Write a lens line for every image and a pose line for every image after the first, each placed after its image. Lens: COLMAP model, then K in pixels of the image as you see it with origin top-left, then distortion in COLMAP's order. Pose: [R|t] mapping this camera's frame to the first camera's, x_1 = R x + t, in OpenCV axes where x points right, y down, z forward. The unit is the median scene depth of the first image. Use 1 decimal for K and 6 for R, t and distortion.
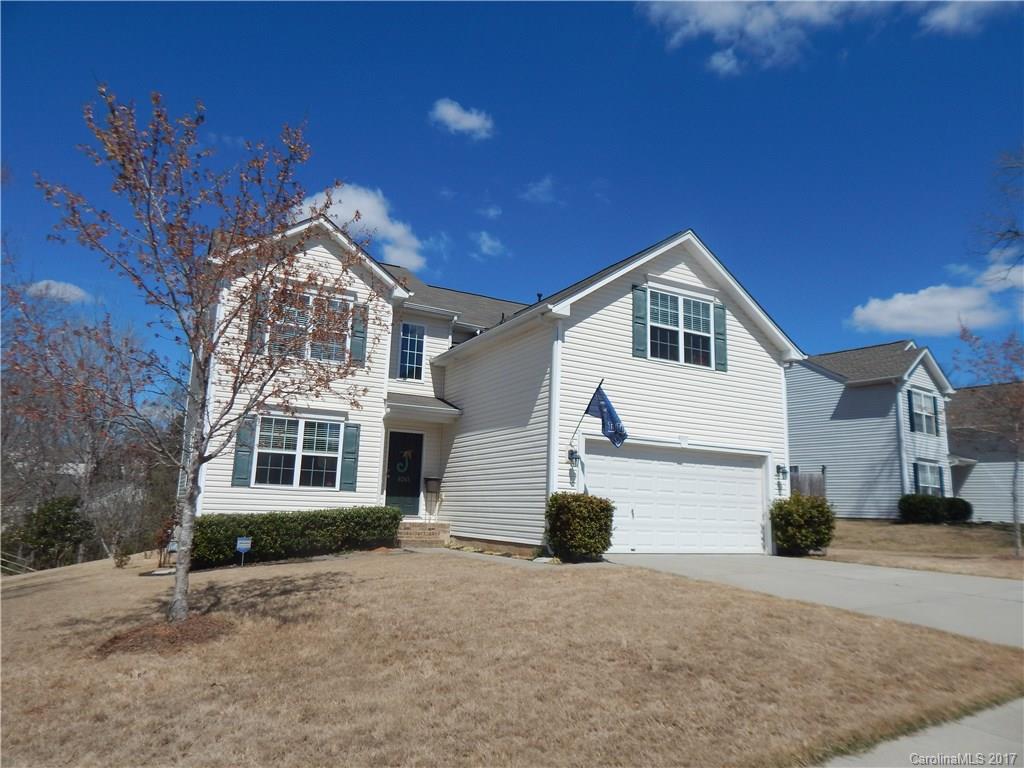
lens RADIAL K [[664.9, 0, 511.7], [0, 664.9, 386.8], [0, 0, 1]] dist [0.003142, 0.000413]
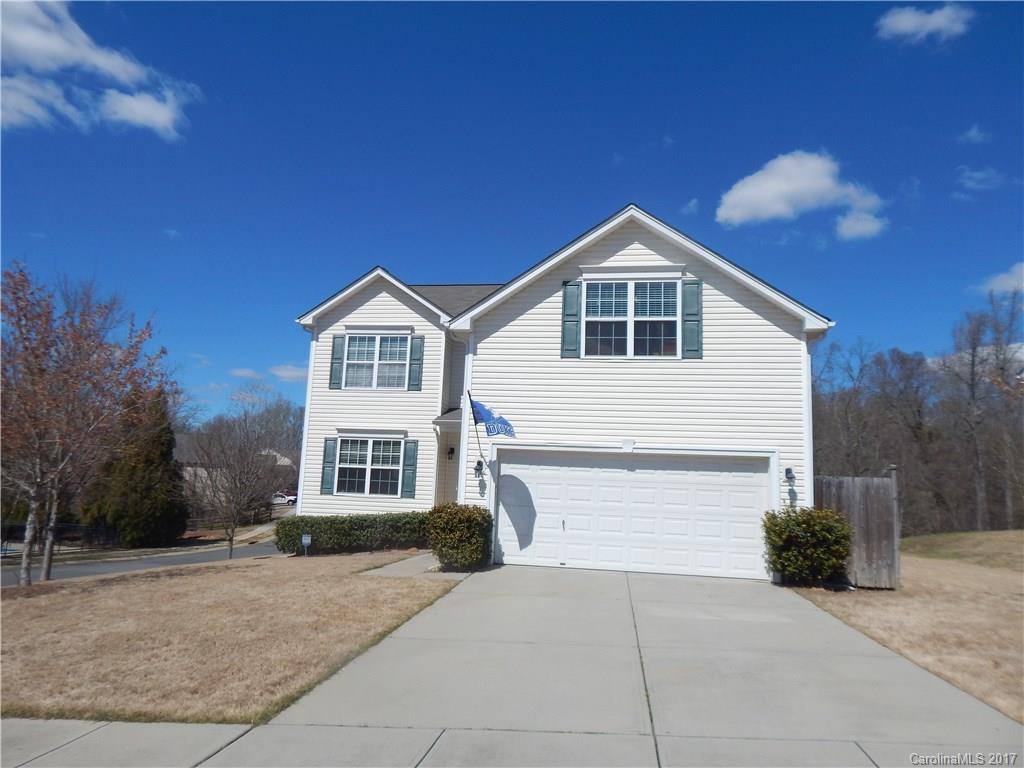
lens RADIAL K [[664.9, 0, 512.2], [0, 664.9, 382.3], [0, 0, 1]] dist [0.003142, 0.000413]
pose [[0.795041, -0.097859, -0.598609, 0.653325], [0.095507, 0.994786, -0.035777, 0.014979], [0.598989, -0.028727, 0.800242, 0.193953]]
